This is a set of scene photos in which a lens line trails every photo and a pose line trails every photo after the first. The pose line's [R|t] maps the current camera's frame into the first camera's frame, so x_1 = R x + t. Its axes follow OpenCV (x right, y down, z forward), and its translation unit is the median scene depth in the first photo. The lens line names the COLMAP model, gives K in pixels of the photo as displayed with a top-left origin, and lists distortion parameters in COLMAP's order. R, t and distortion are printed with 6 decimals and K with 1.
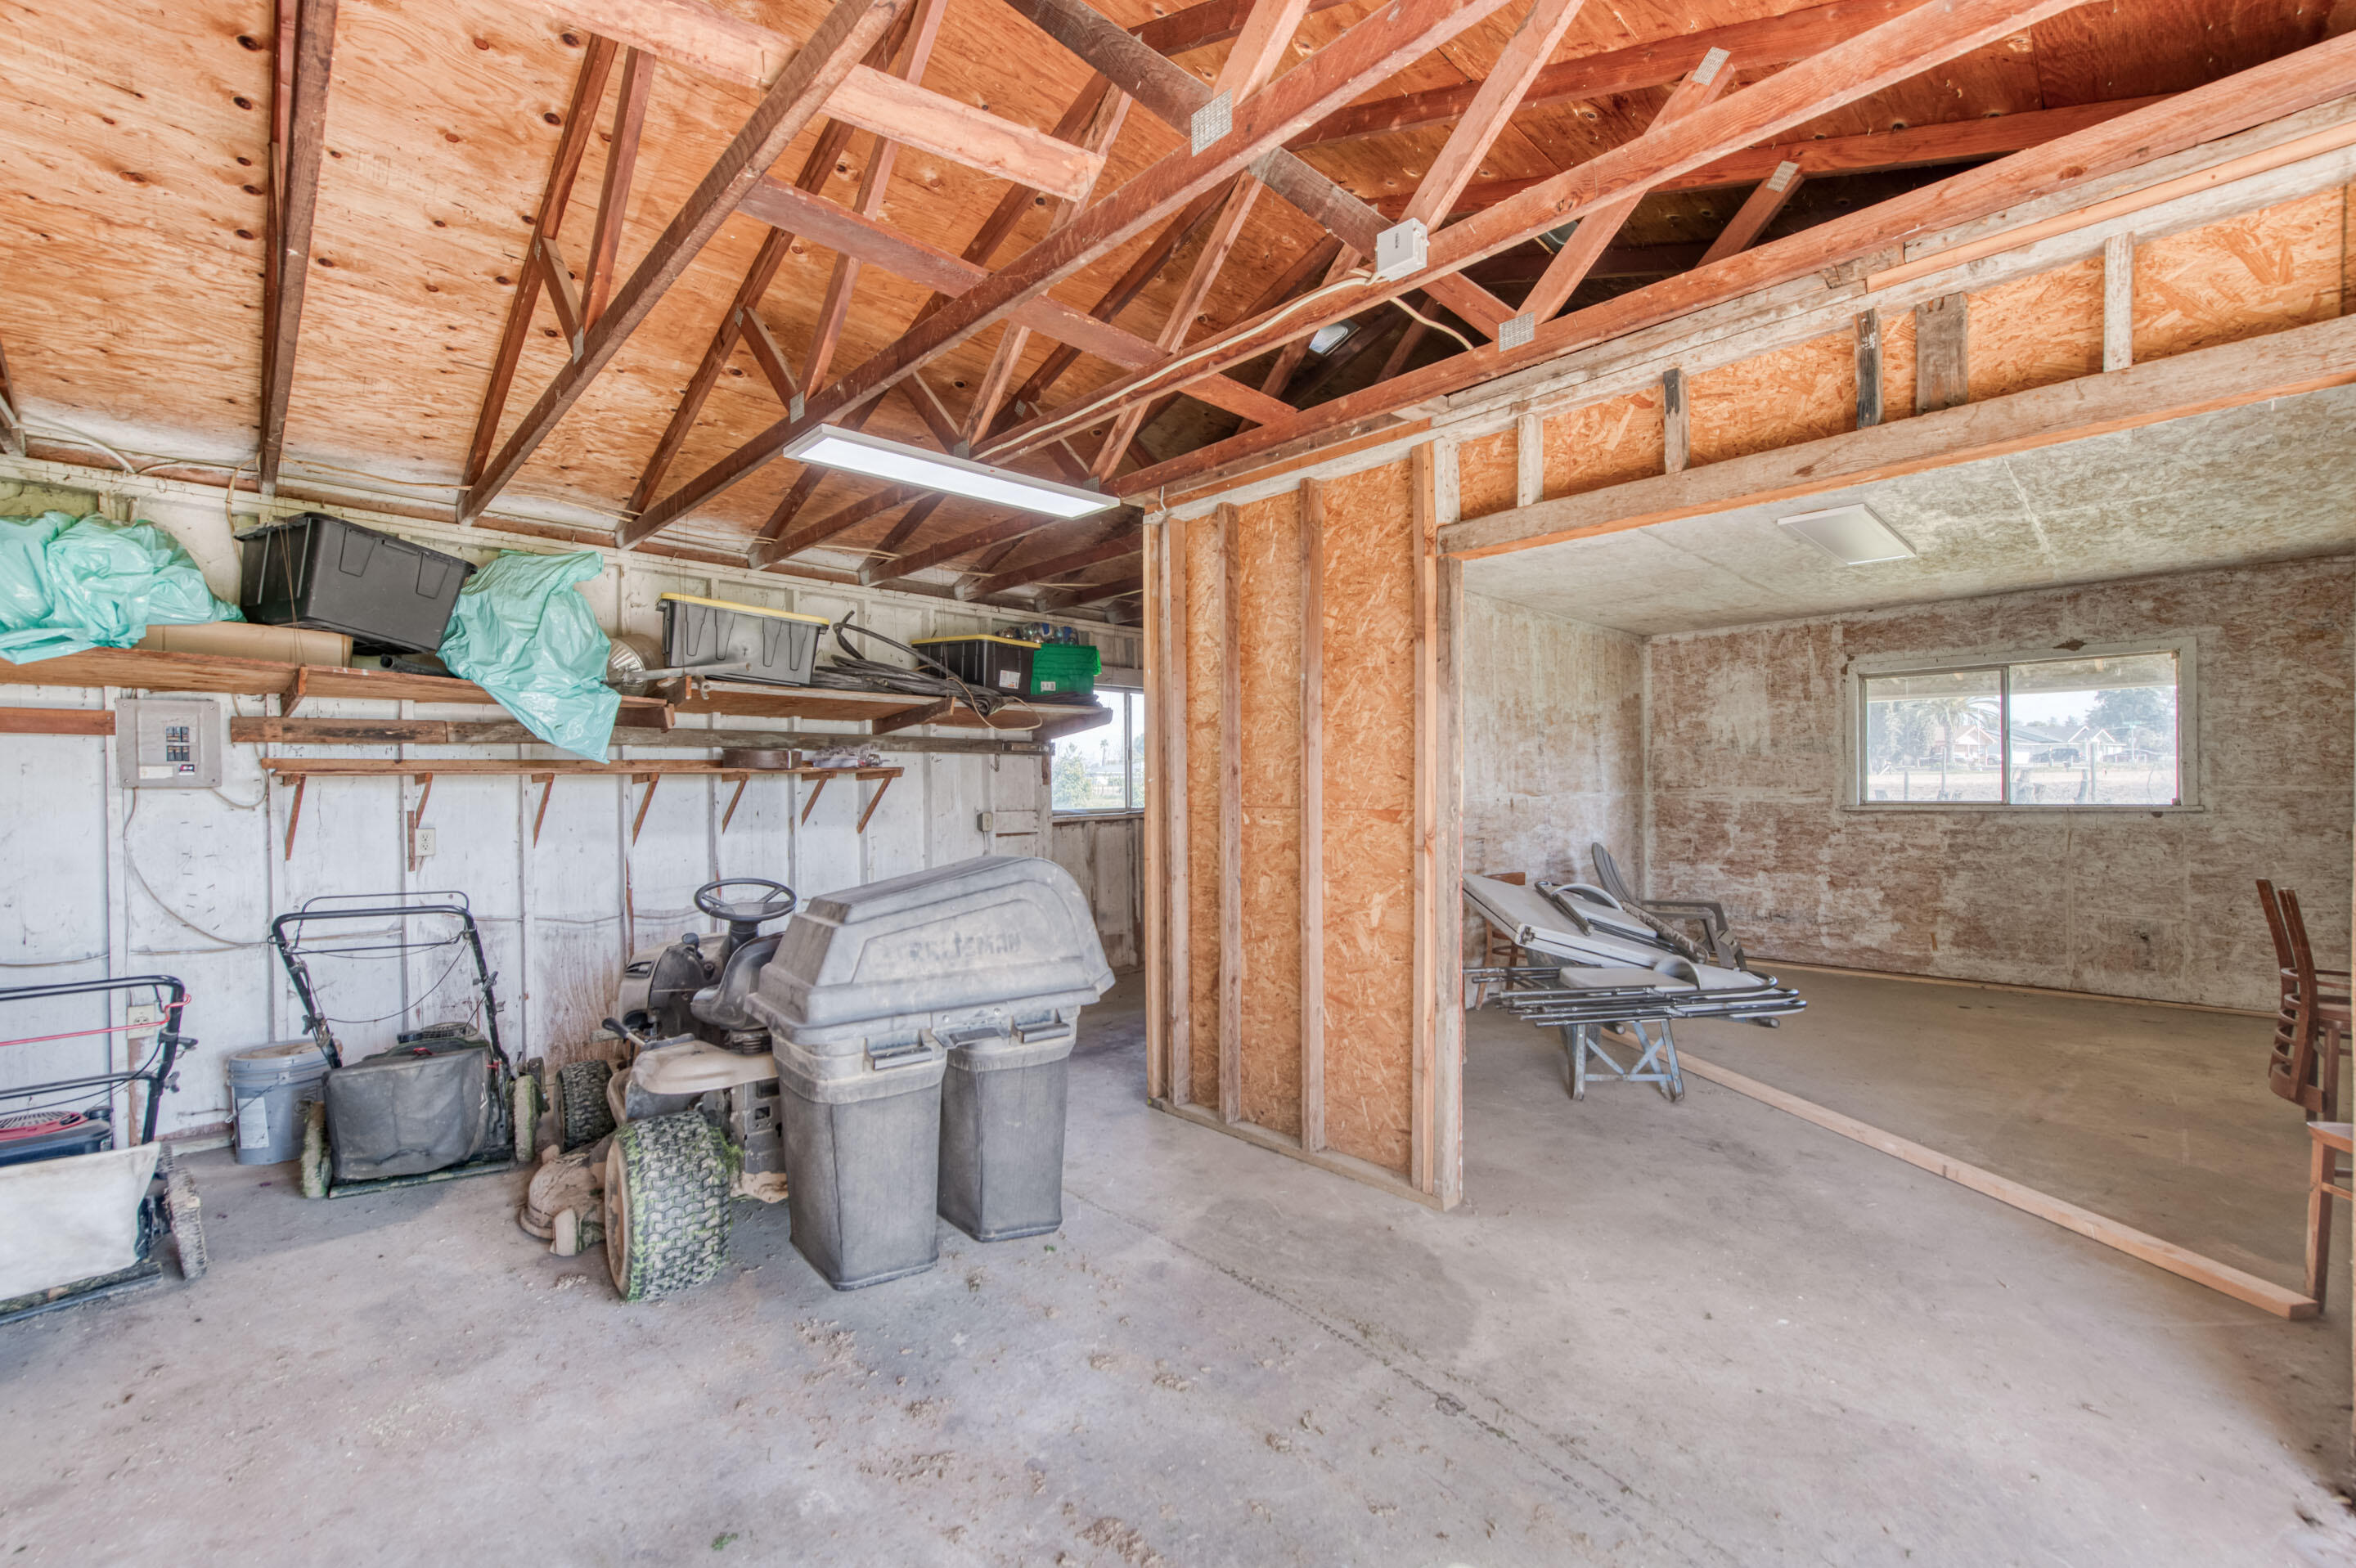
lens RADIAL K [[958.0, 0, 1174.4], [0, 958.0, 788.0], [0, 0, 1]] dist [0.003173, 0.000122]
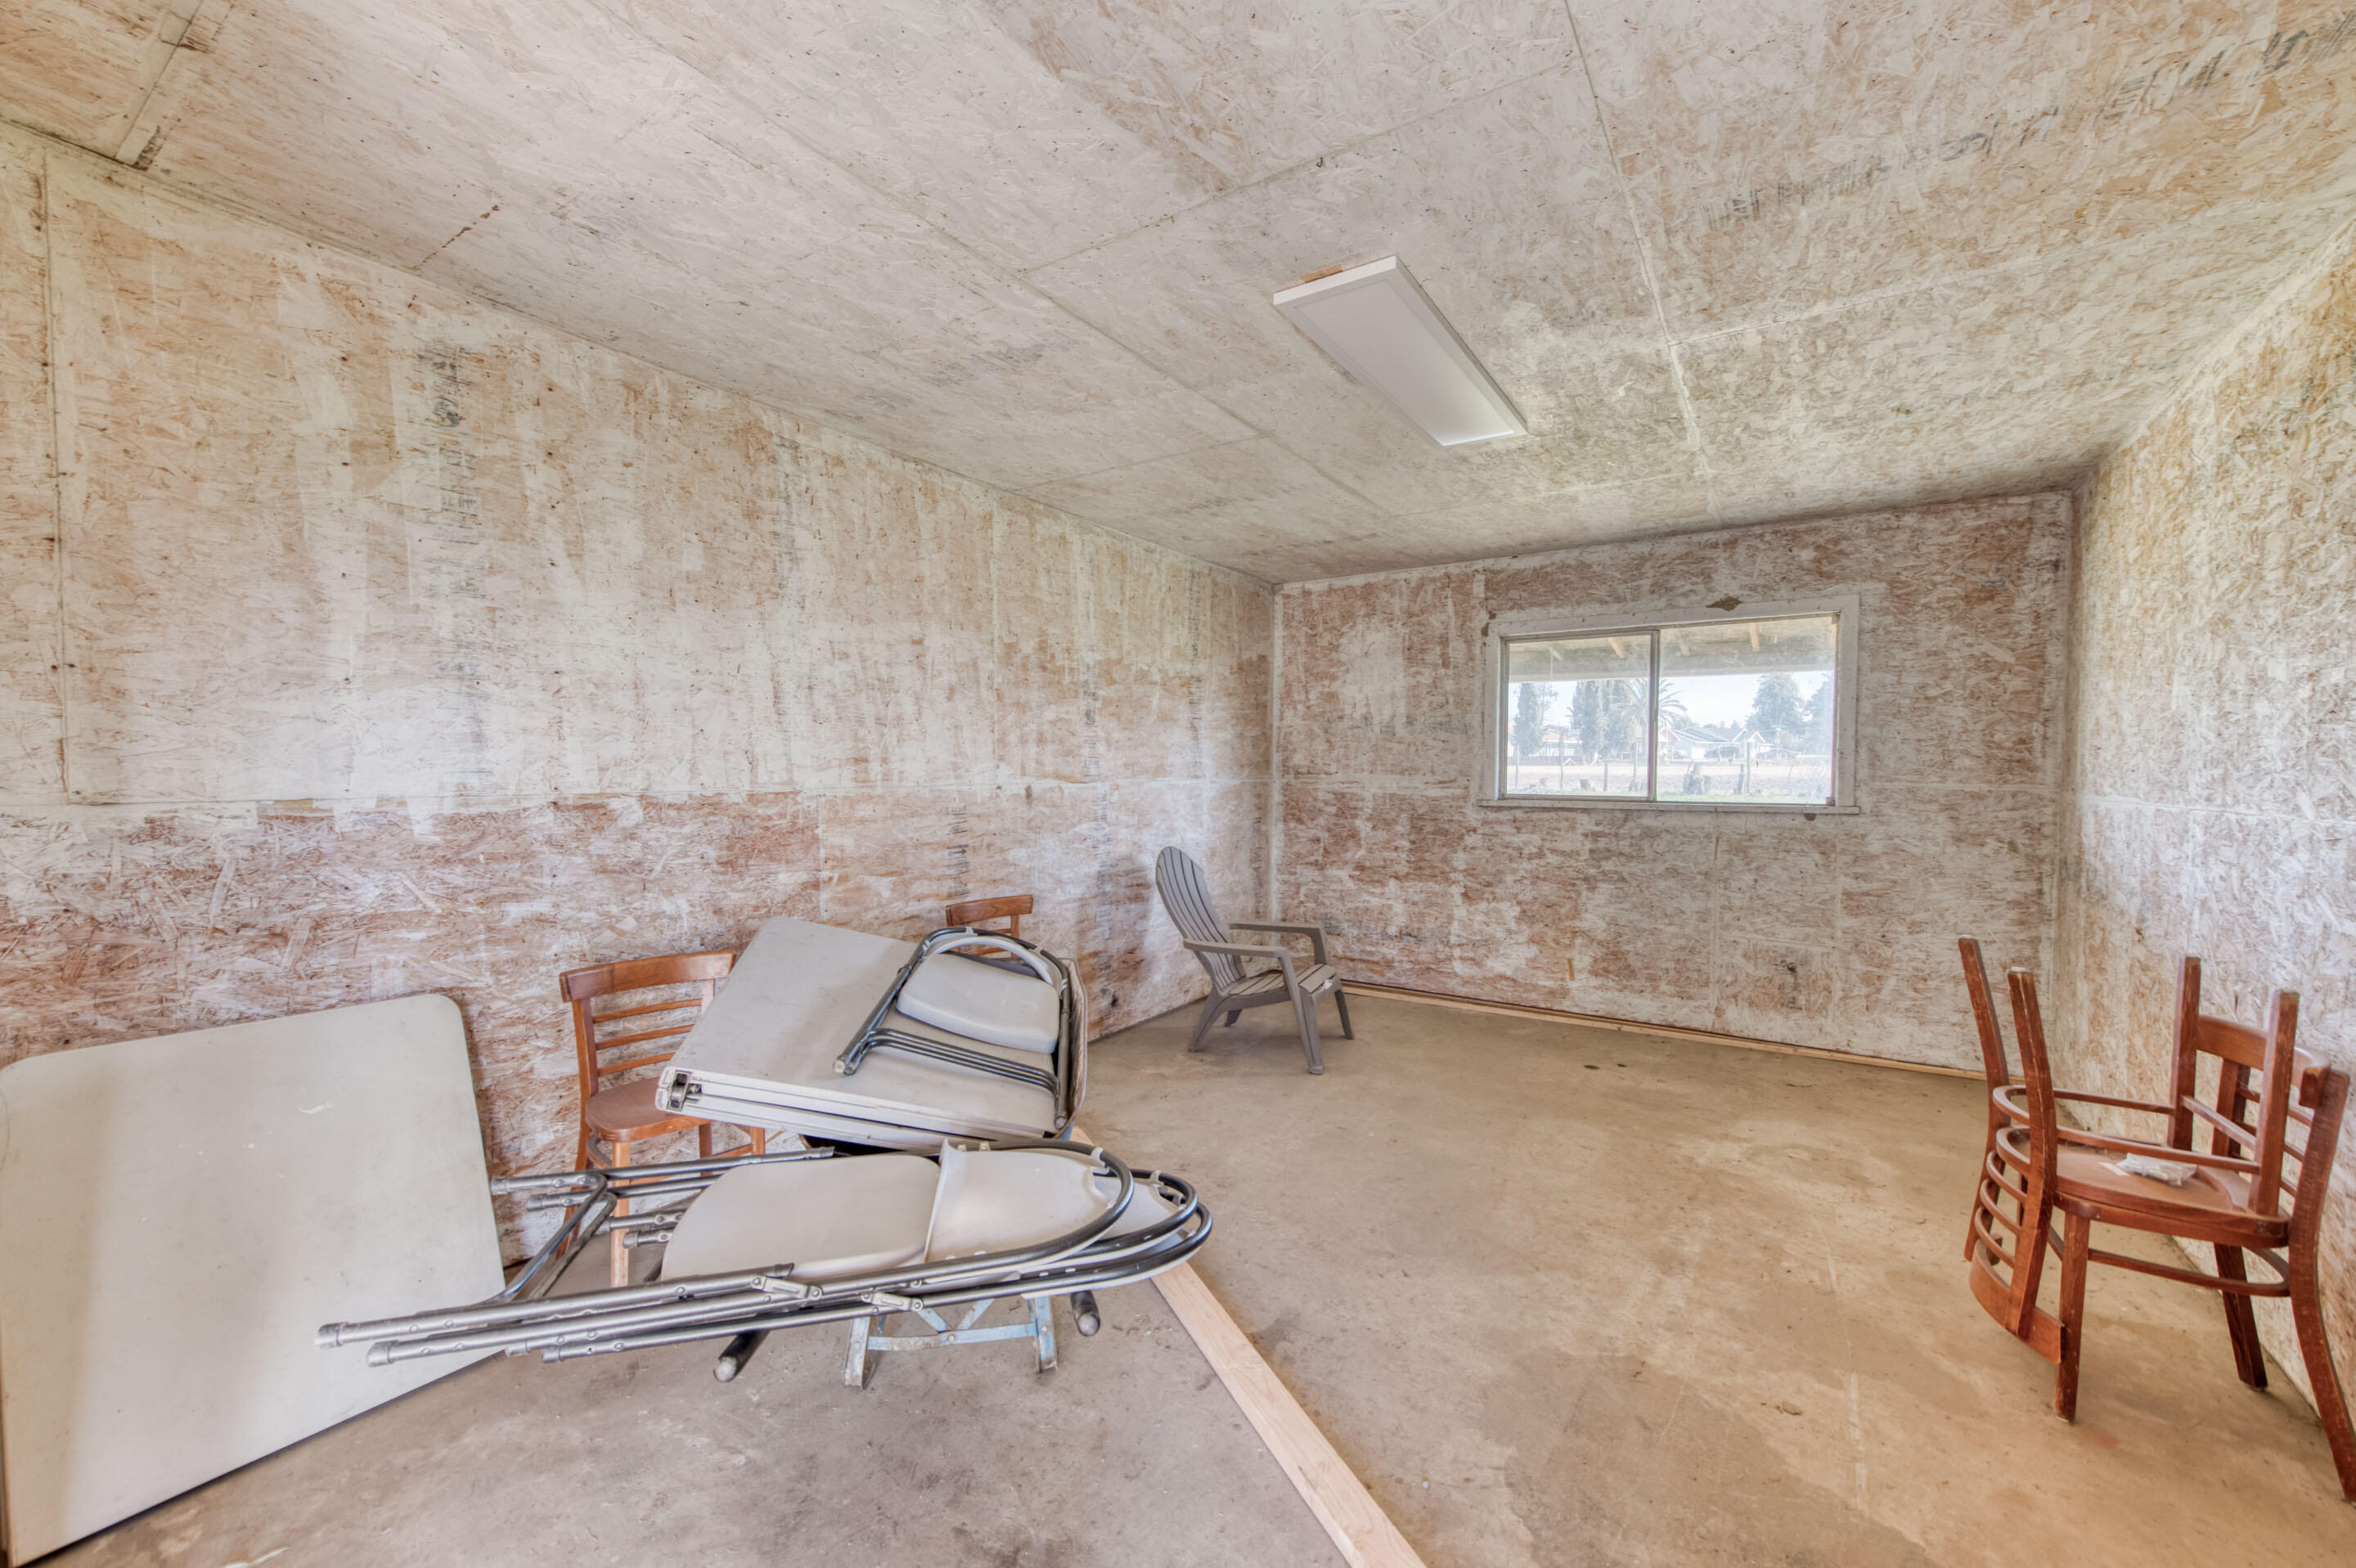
lens RADIAL K [[916.7, 0, 1180.9], [0, 916.7, 789.8], [0, 0, 1]] dist [0.010288, -0.002425]
pose [[0.977933, 0.012431, 0.208551, 0.299458], [-0.017308, 0.999617, 0.021577, -0.002240], [-0.208203, -0.024711, 0.977774, 0.308275]]
